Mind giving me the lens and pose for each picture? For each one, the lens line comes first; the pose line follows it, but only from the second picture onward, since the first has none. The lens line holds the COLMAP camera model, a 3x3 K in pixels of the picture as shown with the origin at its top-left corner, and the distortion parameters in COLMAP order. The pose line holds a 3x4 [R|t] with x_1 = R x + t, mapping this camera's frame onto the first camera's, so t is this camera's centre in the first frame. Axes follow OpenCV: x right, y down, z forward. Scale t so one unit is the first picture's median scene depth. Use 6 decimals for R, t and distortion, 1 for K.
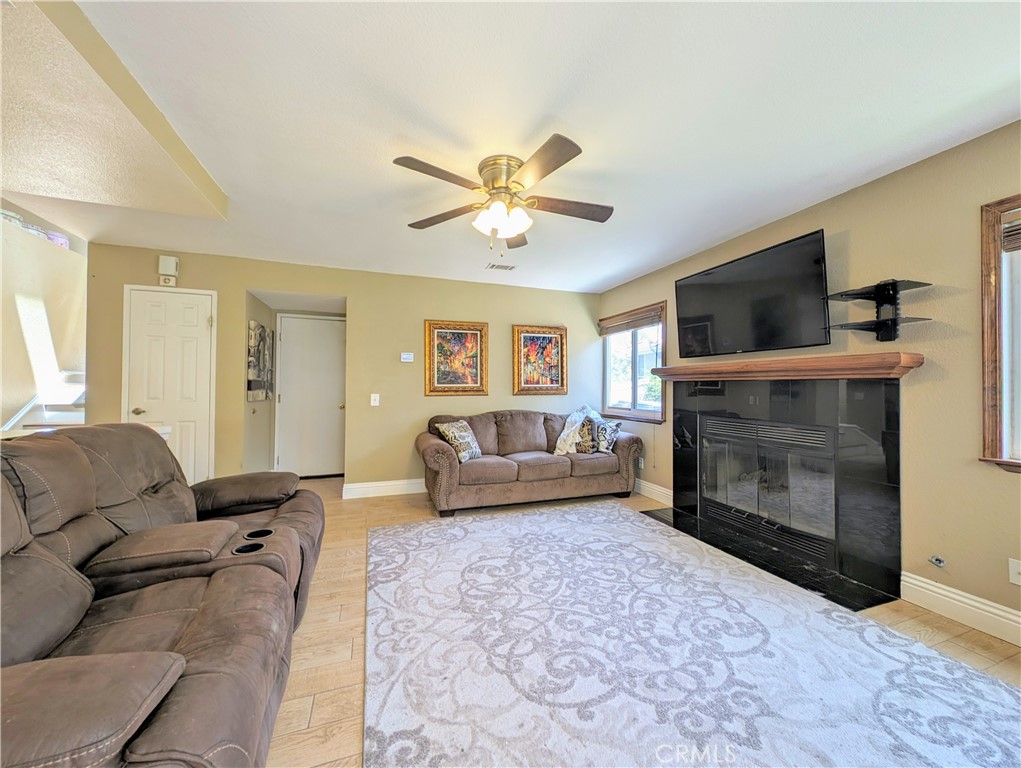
lens RADIAL K [[385.8, 0, 511.5], [0, 385.8, 382.6], [0, 0, 1]] dist [0.001604, -0.000477]
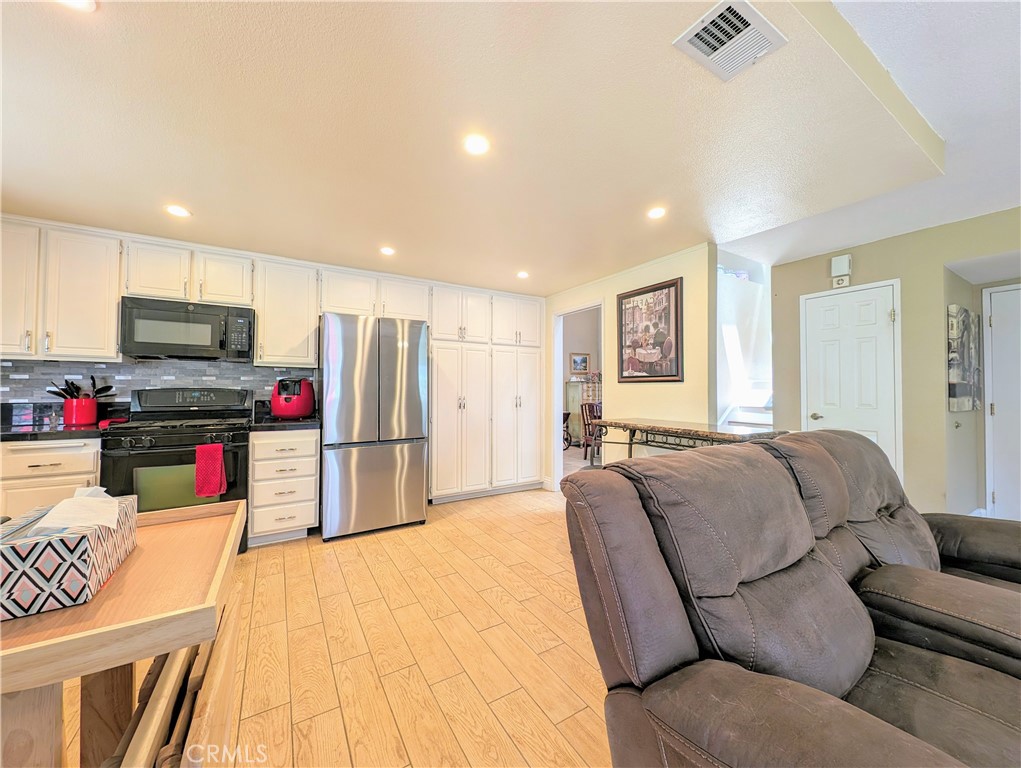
lens RADIAL K [[385.8, 0, 511.5], [0, 385.8, 382.6], [0, 0, 1]] dist [0.001604, -0.000477]
pose [[0.201975, -0.023830, -0.979101, -0.128324], [0.008805, 0.999708, -0.022515, 0.001012], [0.979351, -0.004074, 0.202126, 0.005779]]
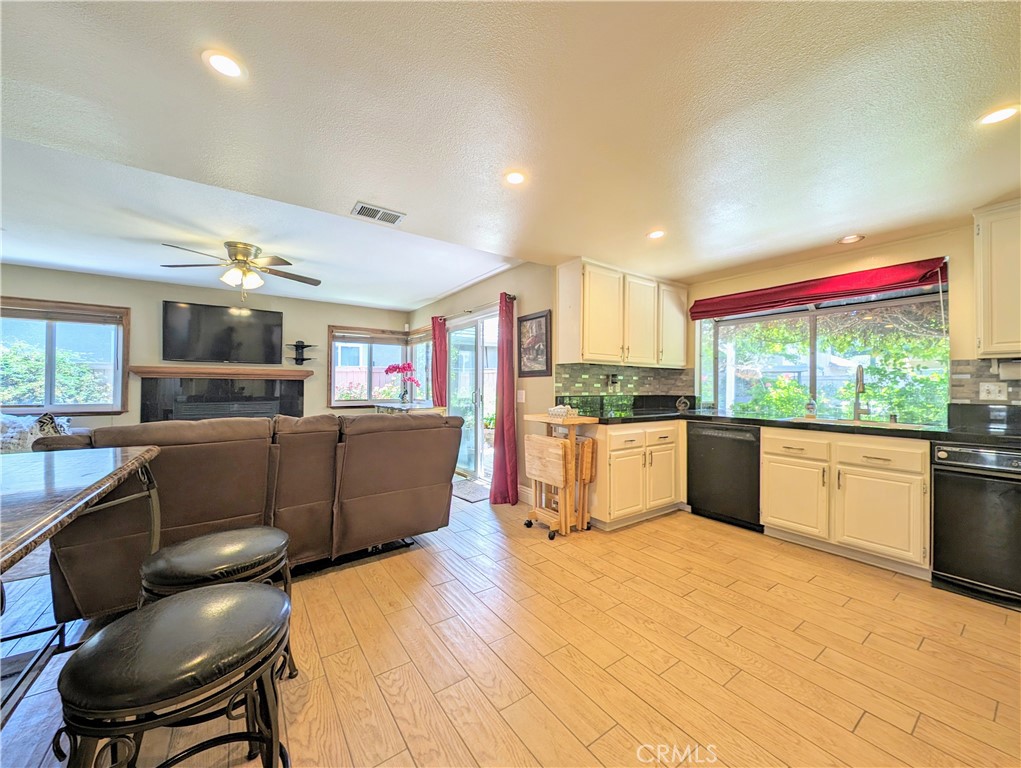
lens RADIAL K [[385.8, 0, 511.5], [0, 385.8, 382.6], [0, 0, 1]] dist [0.001604, -0.000477]
pose [[-0.268784, 0.001179, 0.963200, -1.005242], [-0.018916, 0.999800, -0.006503, -0.000945], [-0.963015, -0.019968, -0.268708, 0.184577]]
